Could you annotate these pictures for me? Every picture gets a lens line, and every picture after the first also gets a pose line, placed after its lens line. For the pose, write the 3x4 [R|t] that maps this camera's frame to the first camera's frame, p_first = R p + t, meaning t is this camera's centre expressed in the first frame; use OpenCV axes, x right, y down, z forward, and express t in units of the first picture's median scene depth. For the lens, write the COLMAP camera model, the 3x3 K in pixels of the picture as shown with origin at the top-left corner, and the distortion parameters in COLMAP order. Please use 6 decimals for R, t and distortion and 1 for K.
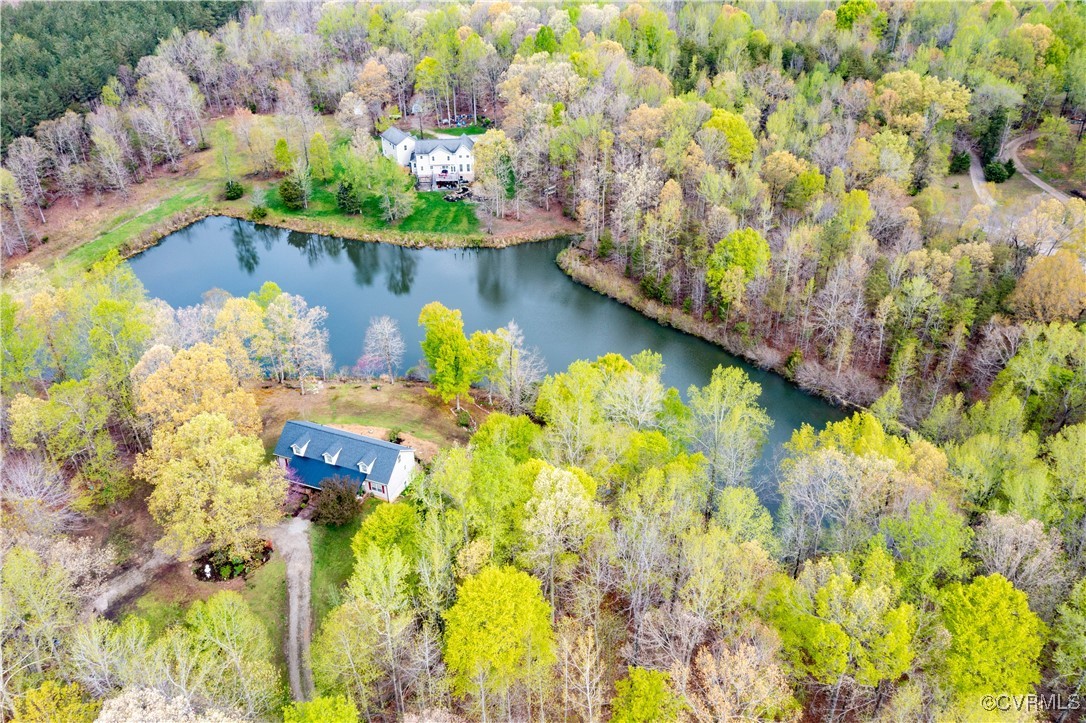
lens RADIAL K [[874.3, 0, 540.7], [0, 874.3, 362.4], [0, 0, 1]] dist [0.006286, 0.014786]
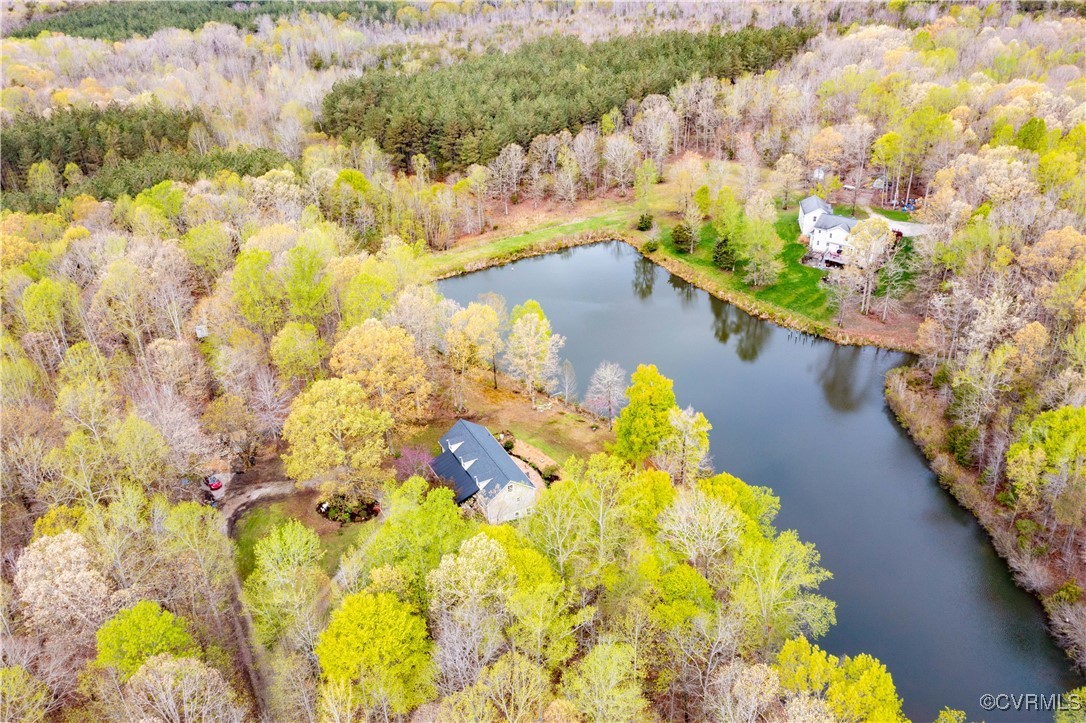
lens RADIAL K [[874.3, 0, 540.9], [0, 874.3, 356.8], [0, 0, 1]] dist [0.006286, 0.014786]
pose [[0.751736, 0.304526, -0.584941, 0.241303], [-0.337435, 0.939707, 0.055567, -0.060296], [0.566595, 0.155608, 0.809170, 0.087216]]
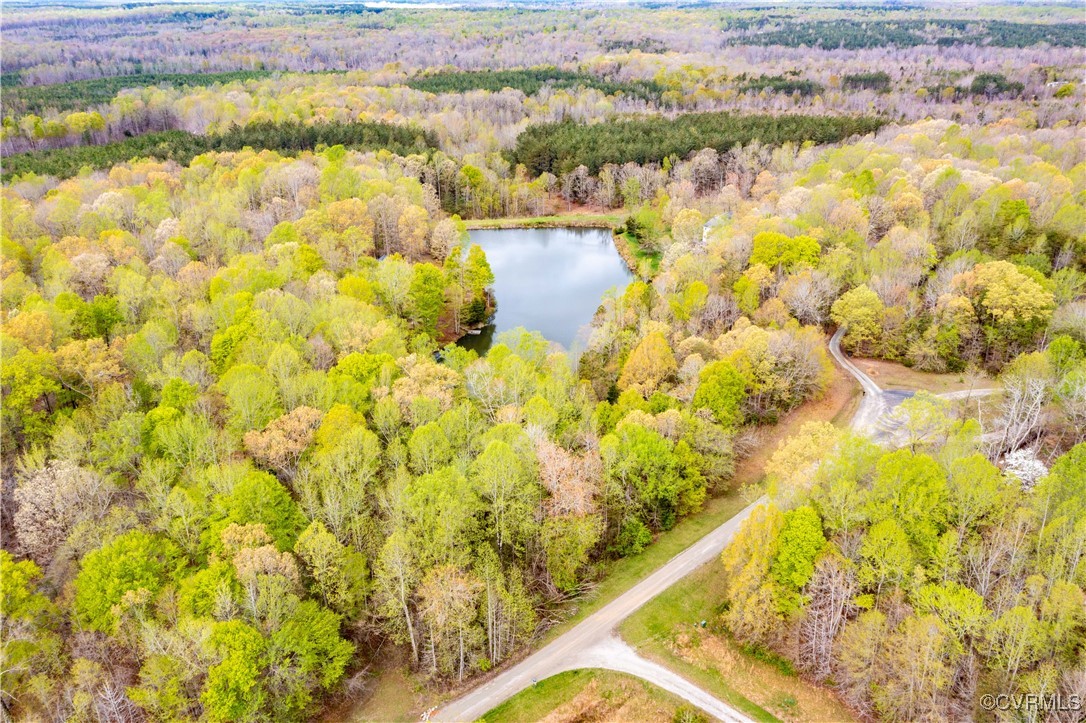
lens RADIAL K [[874.3, 0, 538.5], [0, 874.3, 360.1], [0, 0, 1]] dist [0.006286, 0.014786]
pose [[0.379456, 0.363254, -0.850917, 1.077497], [-0.500914, 0.853909, 0.141155, -0.123171], [0.777880, 0.372675, 0.505980, 0.167677]]
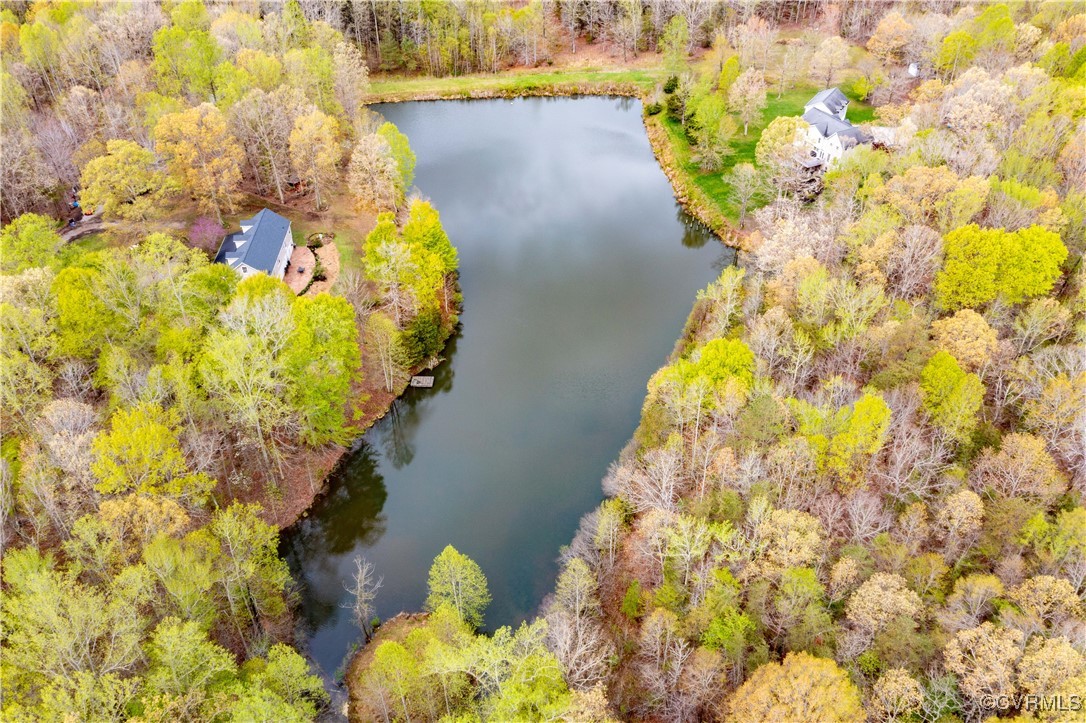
lens RADIAL K [[874.3, 0, 543.1], [0, 874.3, 366.9], [0, 0, 1]] dist [0.006286, 0.014786]
pose [[0.398516, 0.583923, -0.707262, 0.534717], [-0.501836, 0.784293, 0.364754, -0.246557], [0.767688, 0.209569, 0.605587, 0.344653]]
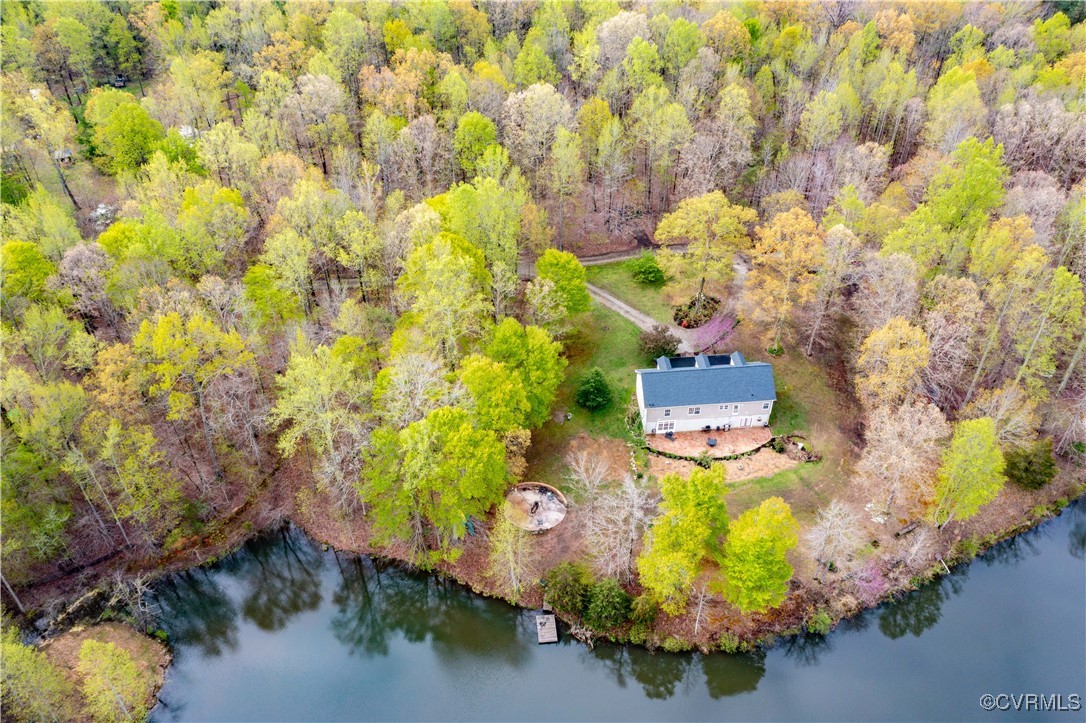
lens RADIAL K [[874.3, 0, 547.5], [0, 874.3, 365.7], [0, 0, 1]] dist [0.006286, 0.014786]
pose [[-0.897397, 0.288442, -0.333885, 0.149871], [-0.236496, 0.324391, 0.915882, -0.445266], [0.372488, 0.900873, -0.222892, 0.660554]]
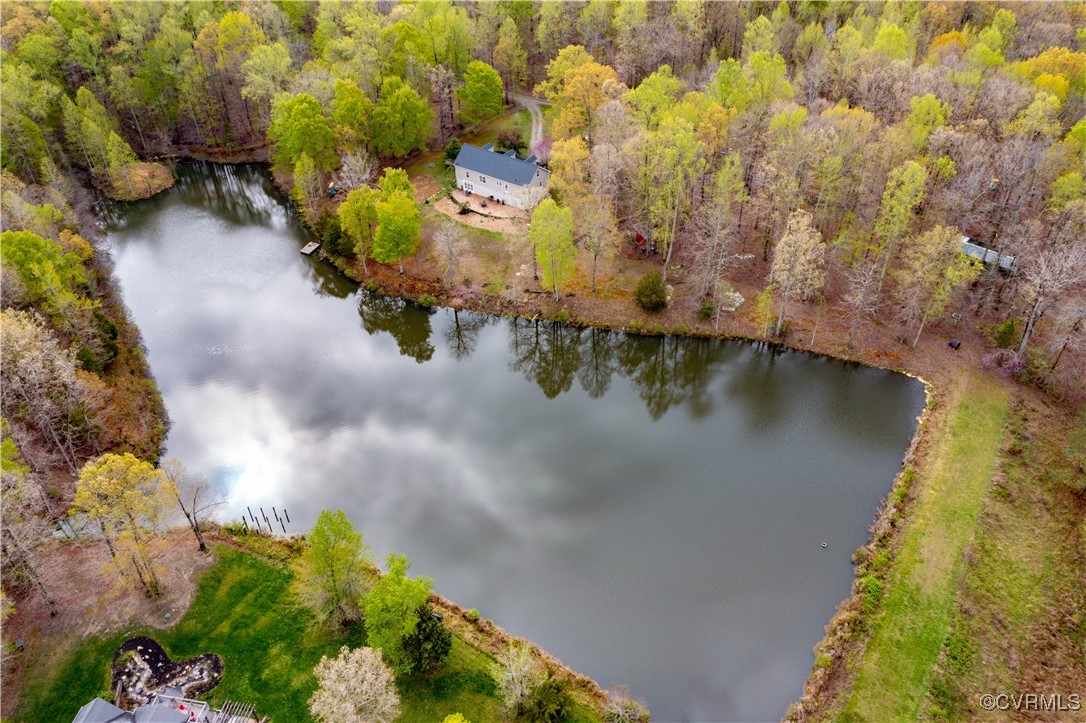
lens RADIAL K [[874.3, 0, 544.3], [0, 874.3, 361.5], [0, 0, 1]] dist [0.006286, 0.014786]
pose [[-0.975210, -0.132184, 0.177462, -0.335826], [0.132871, 0.291503, 0.947297, -0.649970], [-0.176948, 0.947393, -0.266714, 0.960921]]
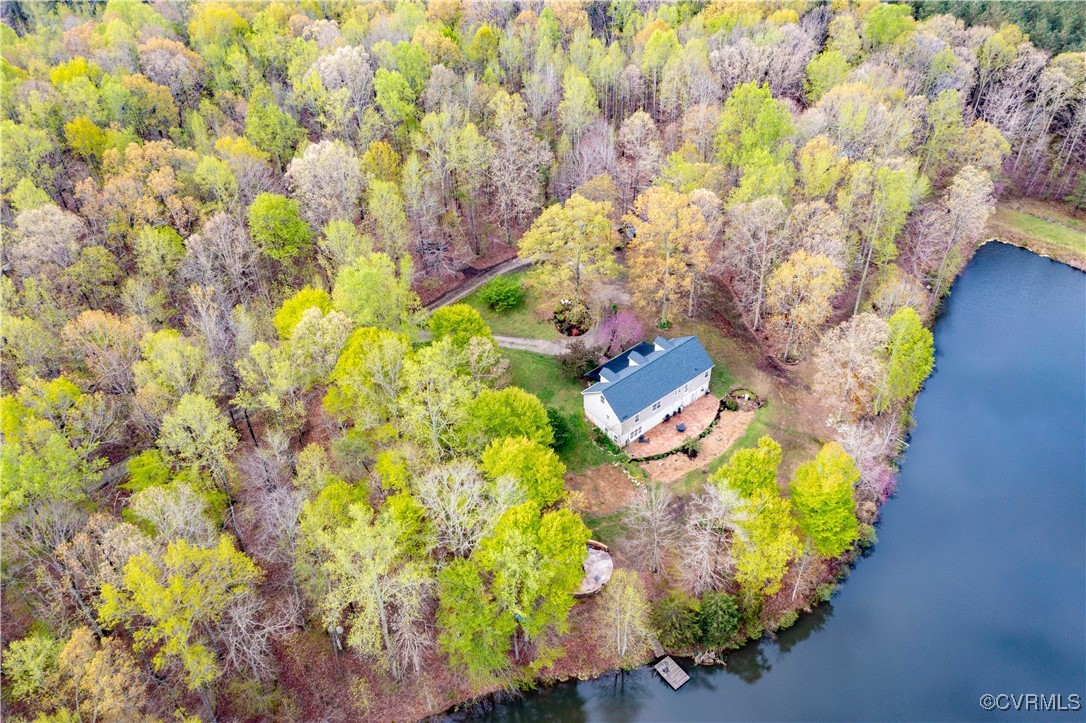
lens RADIAL K [[874.3, 0, 547.0], [0, 874.3, 350.0], [0, 0, 1]] dist [0.006286, 0.014786]
pose [[-0.488165, 0.566881, -0.663582, 0.277252], [-0.461042, 0.478083, 0.747581, -0.352416], [0.741036, 0.670882, 0.027972, 0.502848]]
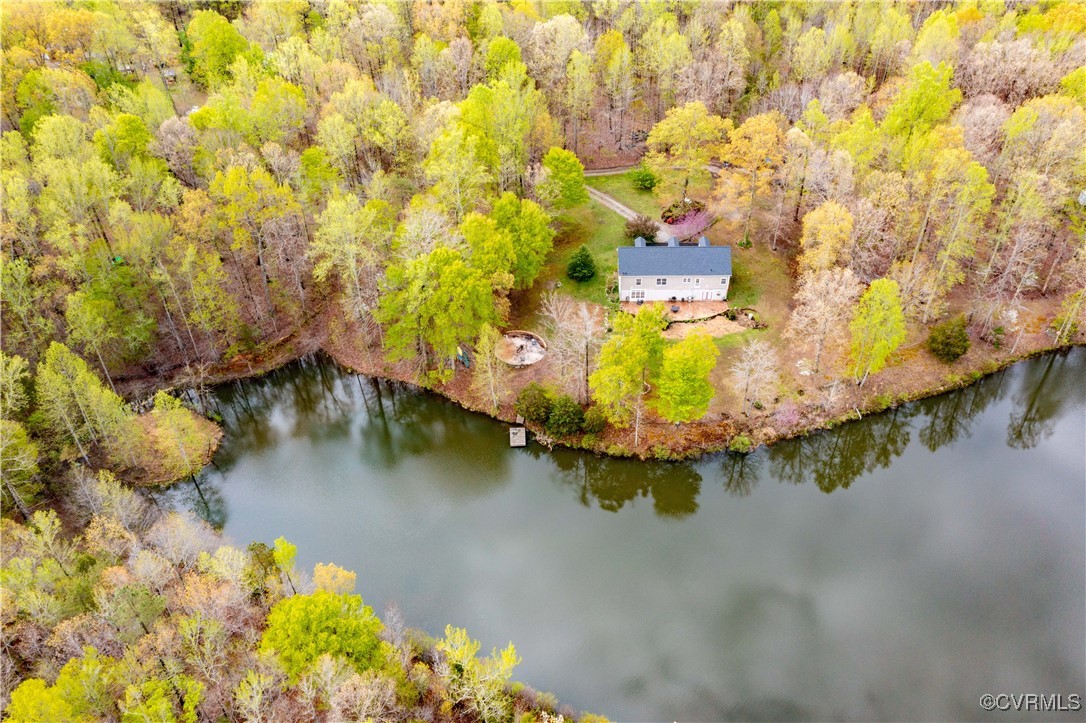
lens RADIAL K [[874.3, 0, 545.5], [0, 874.3, 368.5], [0, 0, 1]] dist [0.006286, 0.014786]
pose [[-0.940533, 0.235207, -0.245104, 0.147825], [-0.167536, 0.306506, 0.937009, -0.532637], [0.295517, 0.922351, -0.248873, 0.797567]]
